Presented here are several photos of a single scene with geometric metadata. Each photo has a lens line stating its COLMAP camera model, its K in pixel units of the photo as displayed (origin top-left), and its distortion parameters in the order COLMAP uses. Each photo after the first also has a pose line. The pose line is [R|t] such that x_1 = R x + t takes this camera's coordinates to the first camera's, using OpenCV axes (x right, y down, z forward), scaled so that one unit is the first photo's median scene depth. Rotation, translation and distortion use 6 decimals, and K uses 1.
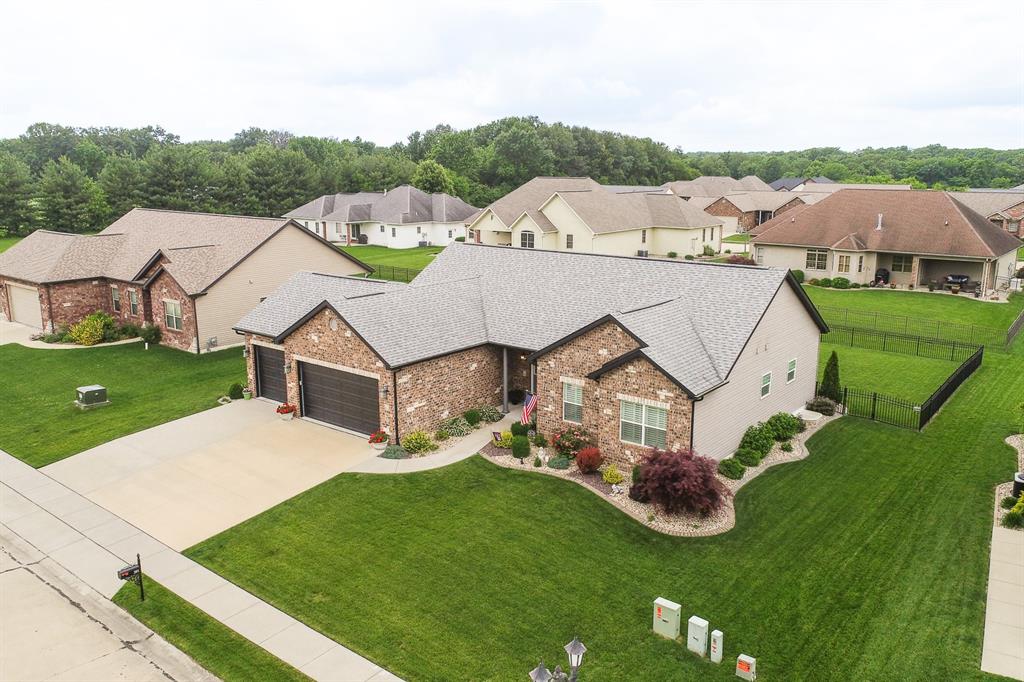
lens RADIAL K [[817.4, 0, 519.7], [0, 817.4, 340.1], [0, 0, 1]] dist [-0.000851, -0.005634]
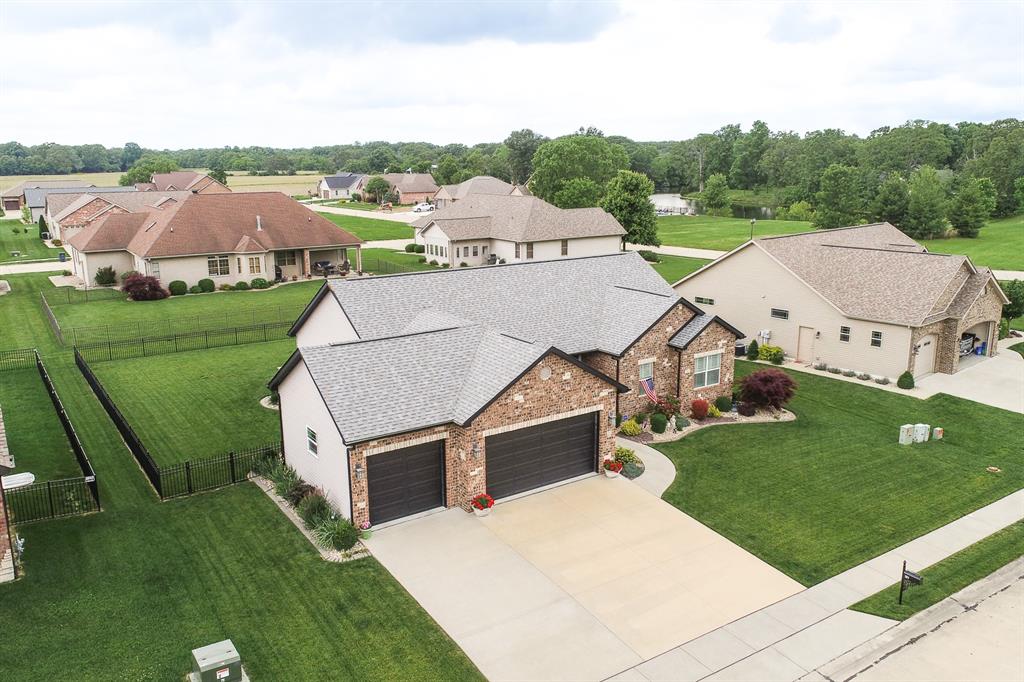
lens RADIAL K [[817.4, 0, 519.7], [0, 817.4, 340.1], [0, 0, 1]] dist [-0.000851, -0.005634]
pose [[0.292430, -0.216599, 0.931434, -1.069035], [0.209244, 0.964902, 0.158688, -0.203095], [-0.933114, 0.148492, 0.327489, 0.741783]]
